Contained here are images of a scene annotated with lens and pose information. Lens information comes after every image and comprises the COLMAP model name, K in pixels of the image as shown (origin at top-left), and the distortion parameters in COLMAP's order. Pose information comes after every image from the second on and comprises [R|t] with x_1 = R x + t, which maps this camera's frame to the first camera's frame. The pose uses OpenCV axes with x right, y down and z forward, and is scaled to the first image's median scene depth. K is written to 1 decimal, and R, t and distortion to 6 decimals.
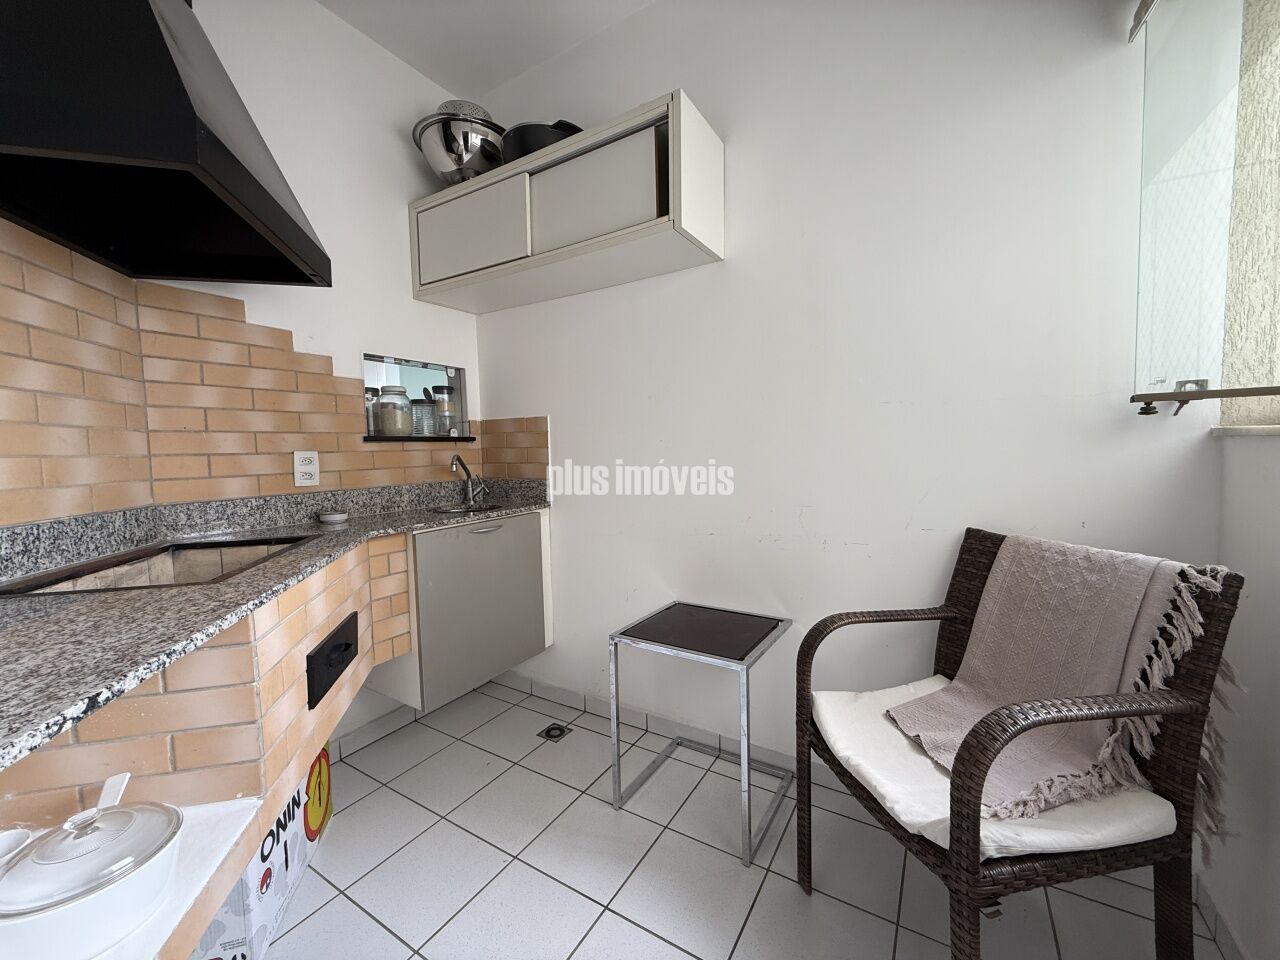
lens RADIAL K [[510.1, 0, 637.7], [0, 510.1, 480.4], [0, 0, 1]] dist [0.000681, -0.000186]
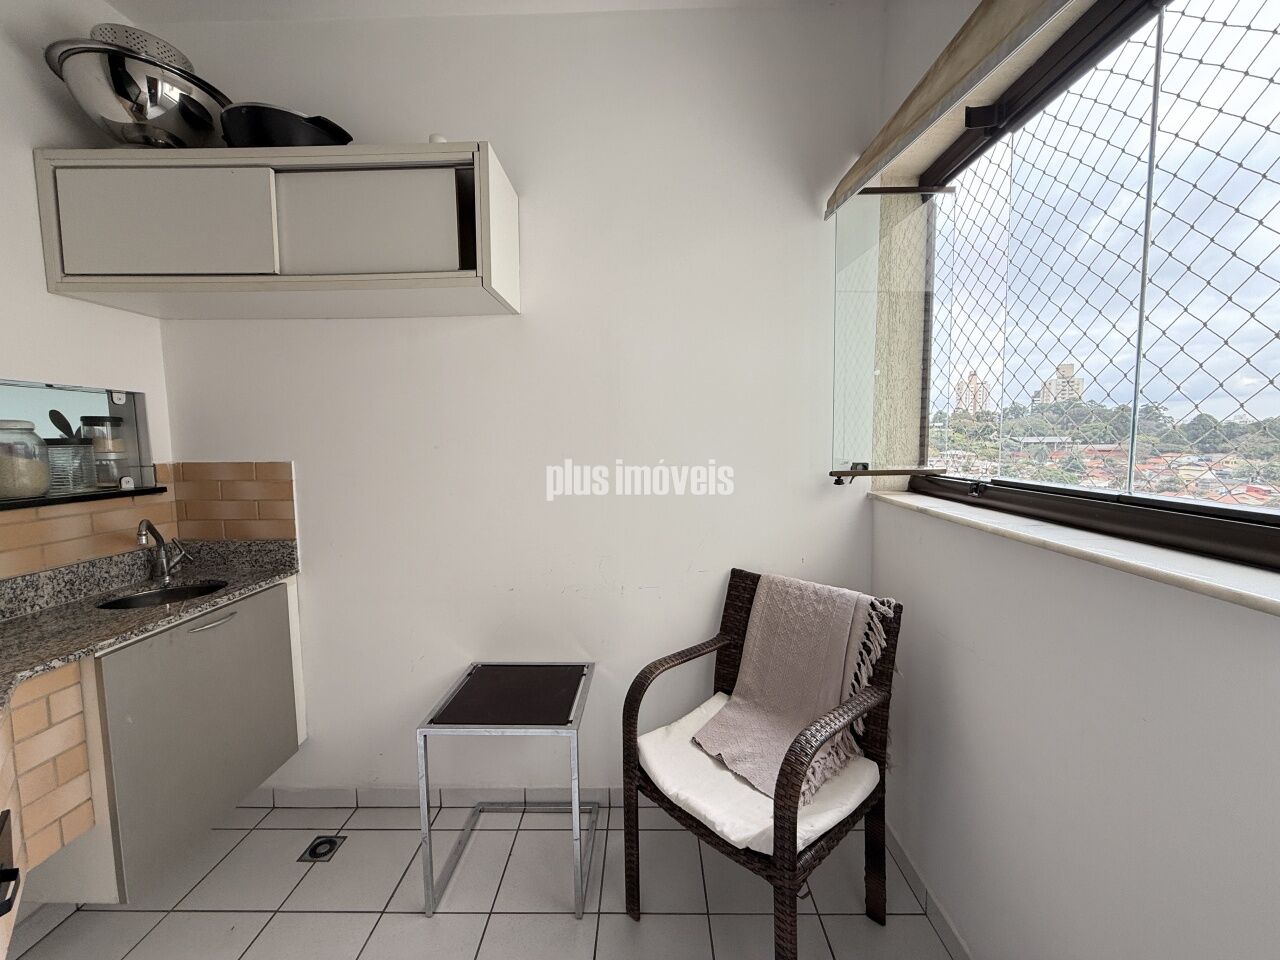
lens RADIAL K [[510.1, 0, 637.7], [0, 510.1, 480.4], [0, 0, 1]] dist [0.000681, -0.000186]
pose [[0.860780, -0.030920, 0.508038, -0.169561], [0.026618, 0.999522, 0.015734, -0.138438], [-0.508281, -0.000020, 0.861191, 0.038286]]
